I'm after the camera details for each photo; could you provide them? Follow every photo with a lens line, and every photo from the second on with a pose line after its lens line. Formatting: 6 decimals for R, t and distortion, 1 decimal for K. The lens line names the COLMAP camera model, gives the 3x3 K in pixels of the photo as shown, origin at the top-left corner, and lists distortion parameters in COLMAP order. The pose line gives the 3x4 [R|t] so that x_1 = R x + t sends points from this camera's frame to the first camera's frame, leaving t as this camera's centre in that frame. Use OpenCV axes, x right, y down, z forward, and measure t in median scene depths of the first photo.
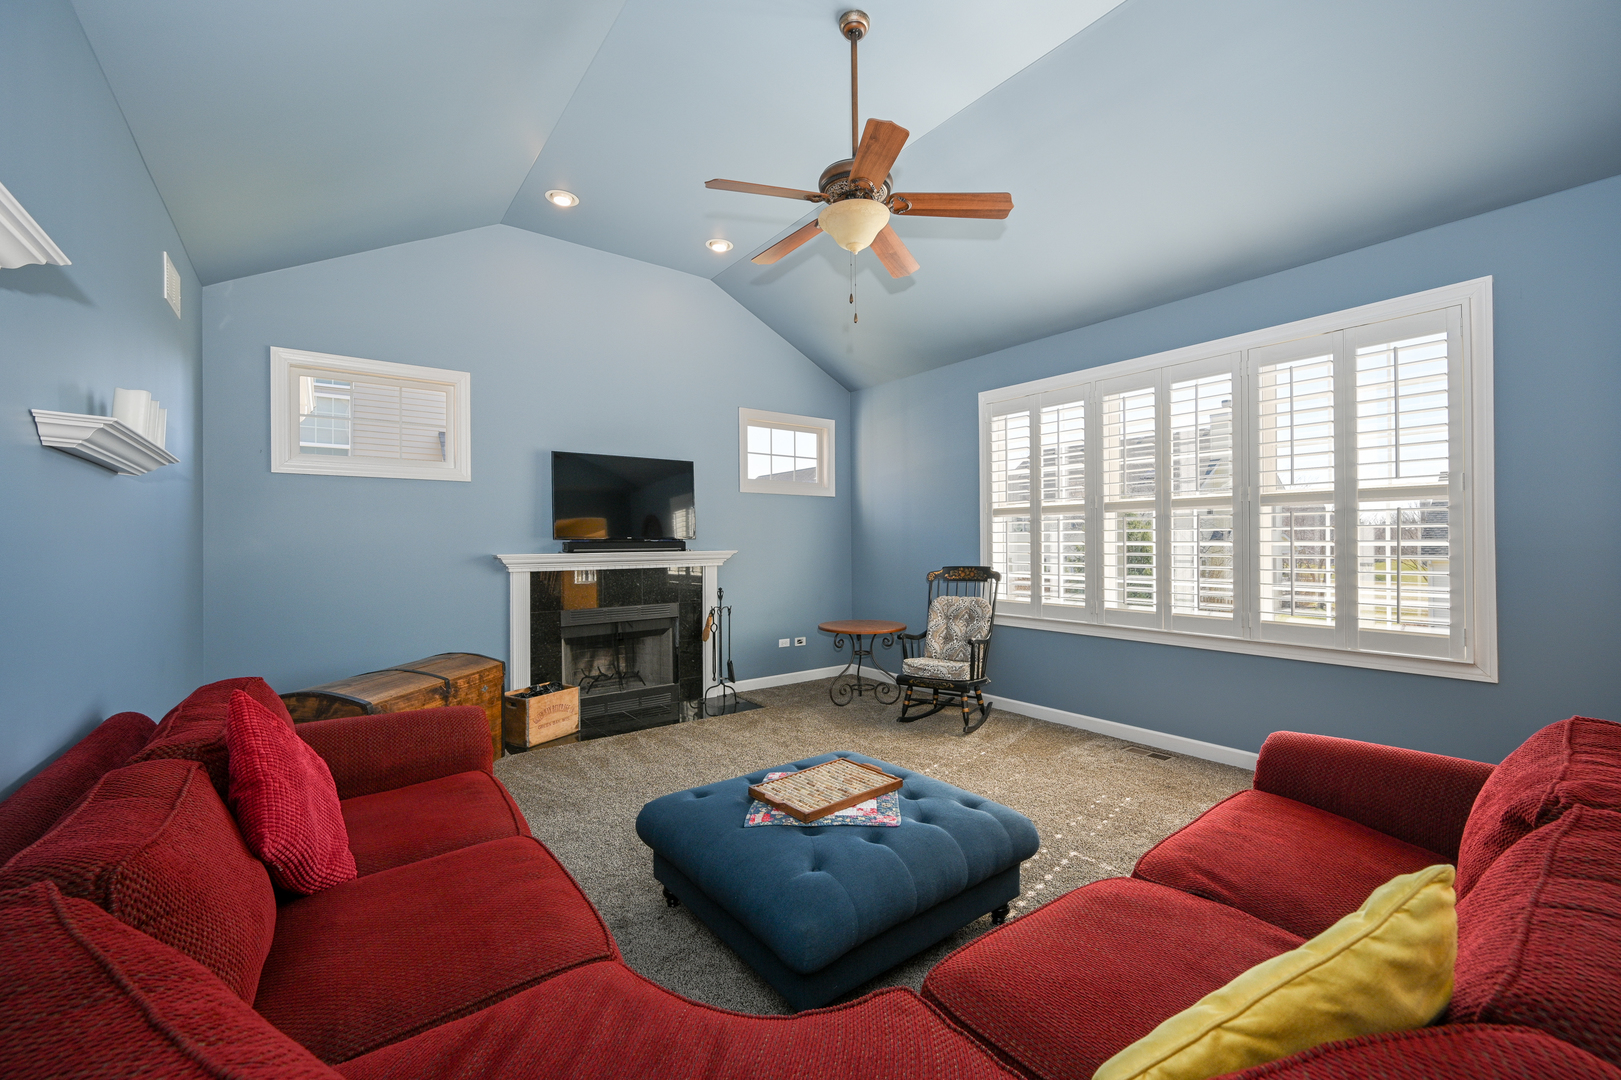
lens RADIAL K [[672.6, 0, 826.5], [0, 672.6, 543.6], [0, 0, 1]] dist [0.001198, 0.000036]
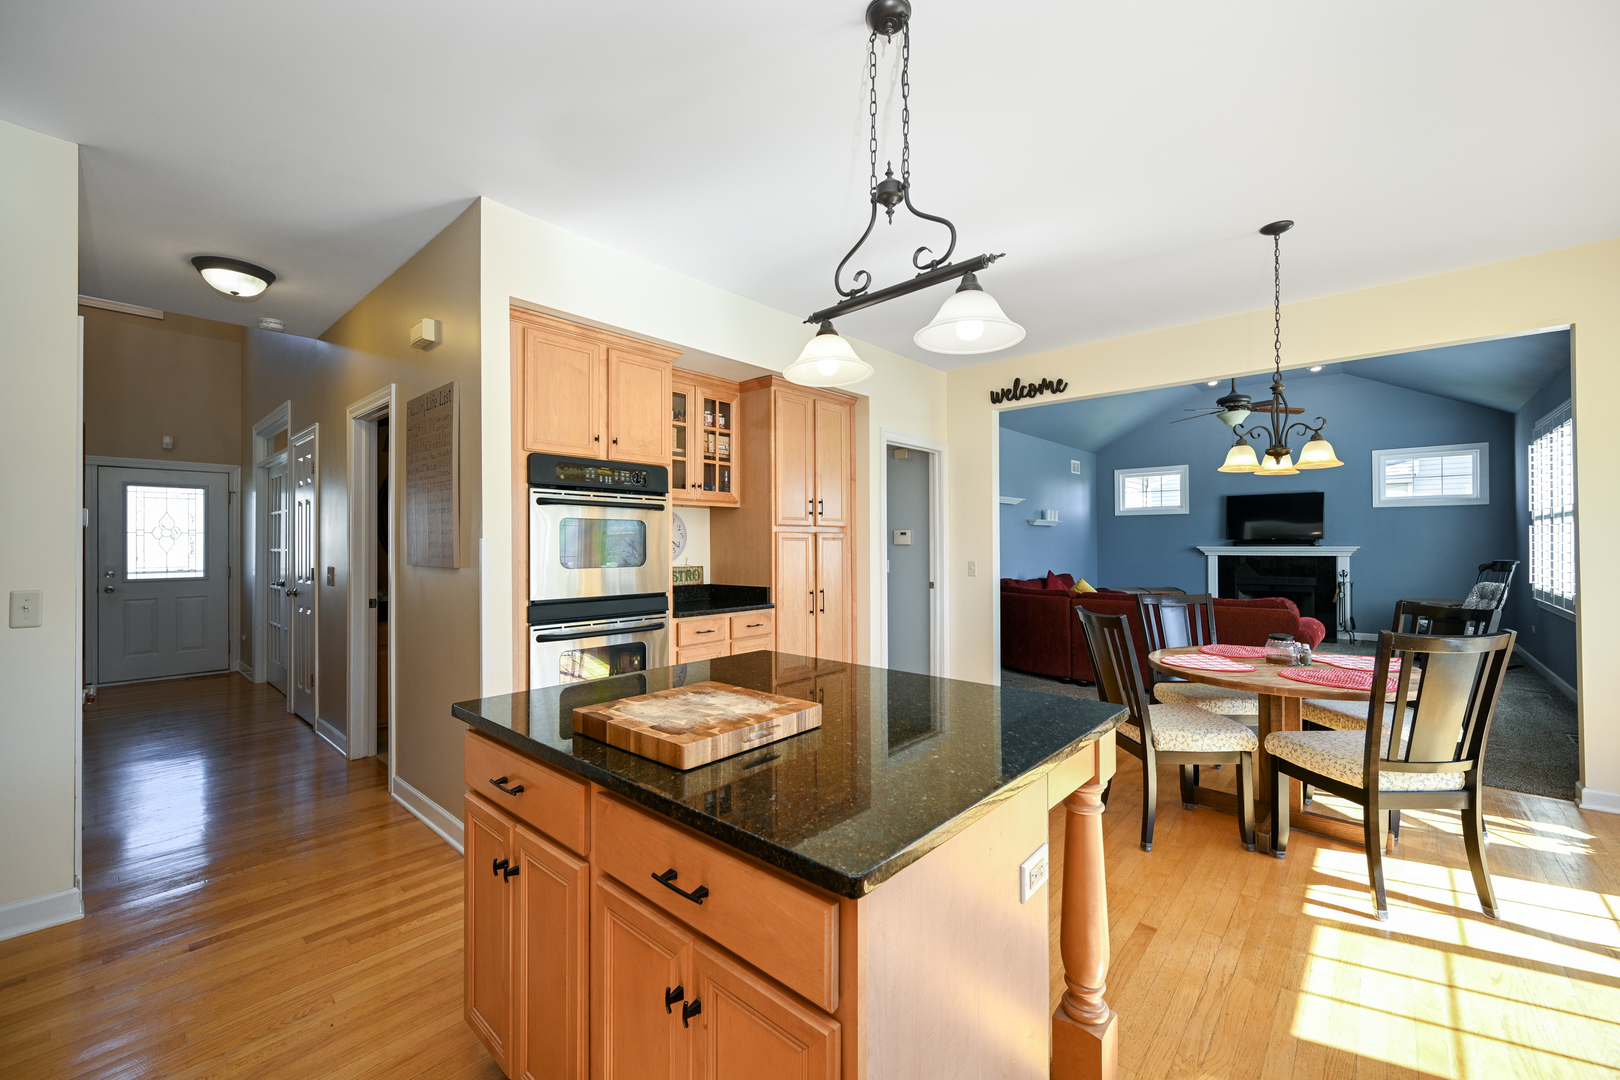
lens RADIAL K [[648.0, 0, 800.5], [0, 648.0, 547.0], [0, 0, 1]] dist [-0.000389, -0.000056]
pose [[0.189411, 0.009759, -0.981849, 1.296471], [0.001039, 0.999948, 0.010140, -0.005298], [0.981897, -0.002941, 0.189391, -0.647394]]
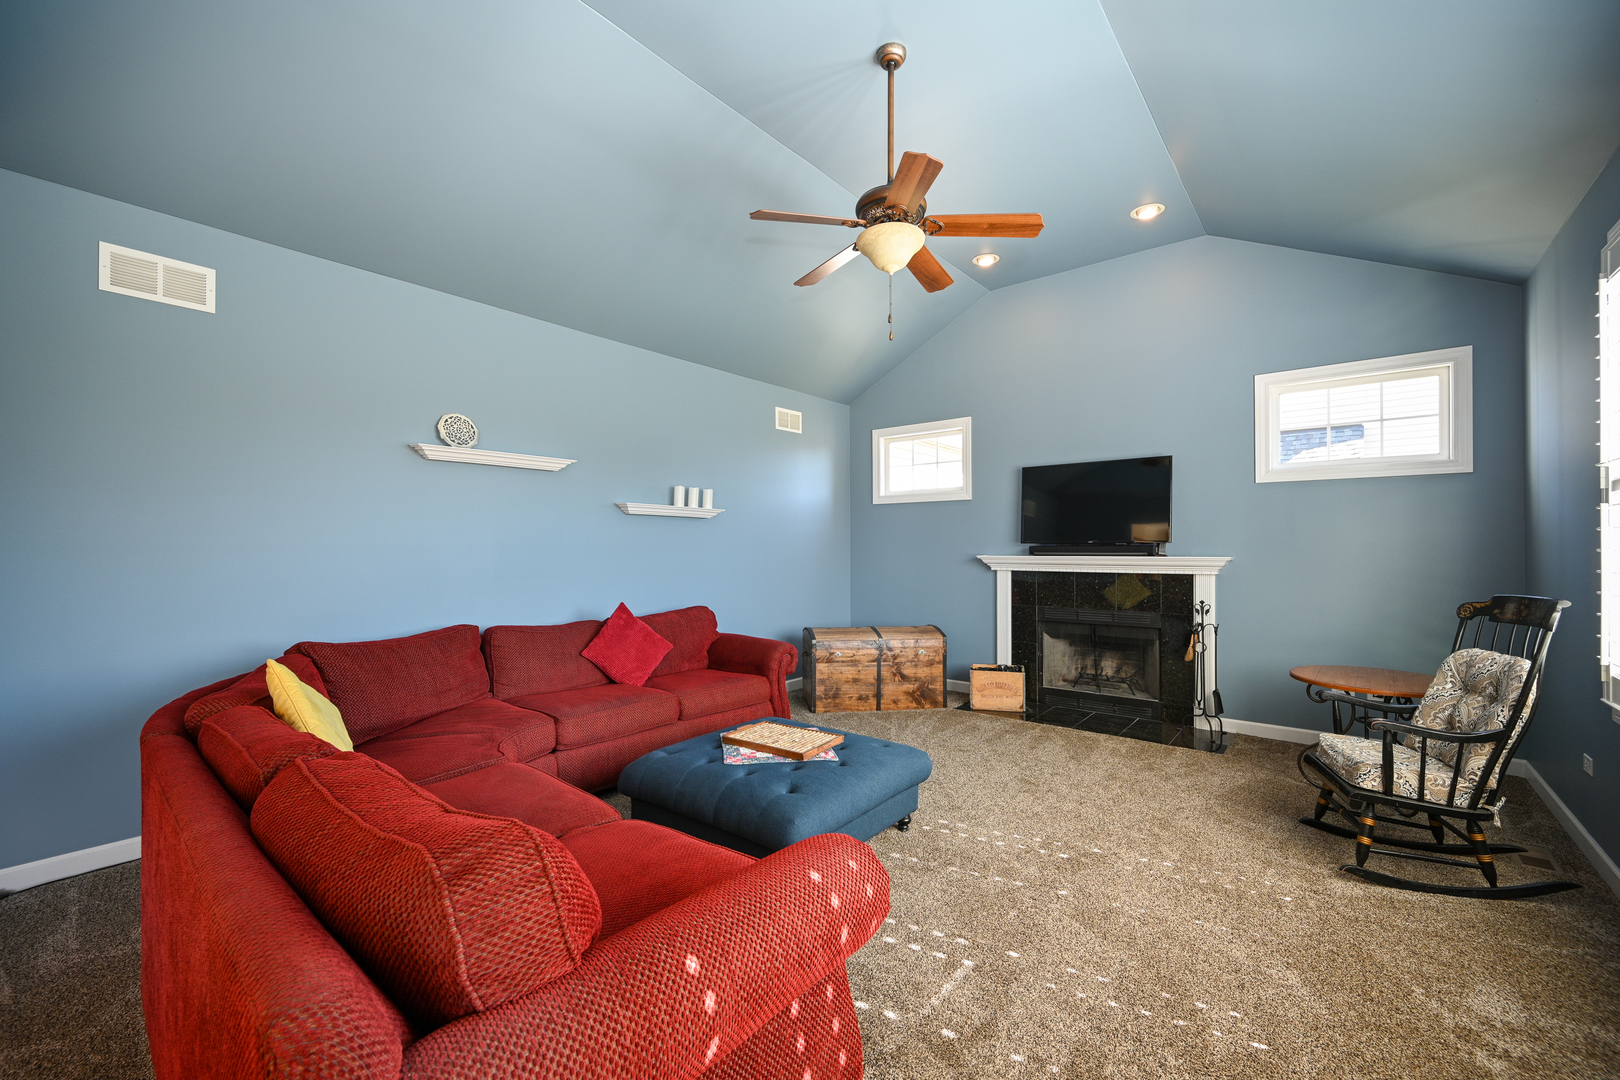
lens RADIAL K [[648.0, 0, 800.5], [0, 648.0, 547.0], [0, 0, 1]] dist [-0.000389, -0.000056]
pose [[0.221957, 0.005757, -0.975040, 0.613650], [-0.002667, 0.999982, 0.005297, -0.005222], [0.975053, 0.001425, 0.221968, 0.385431]]
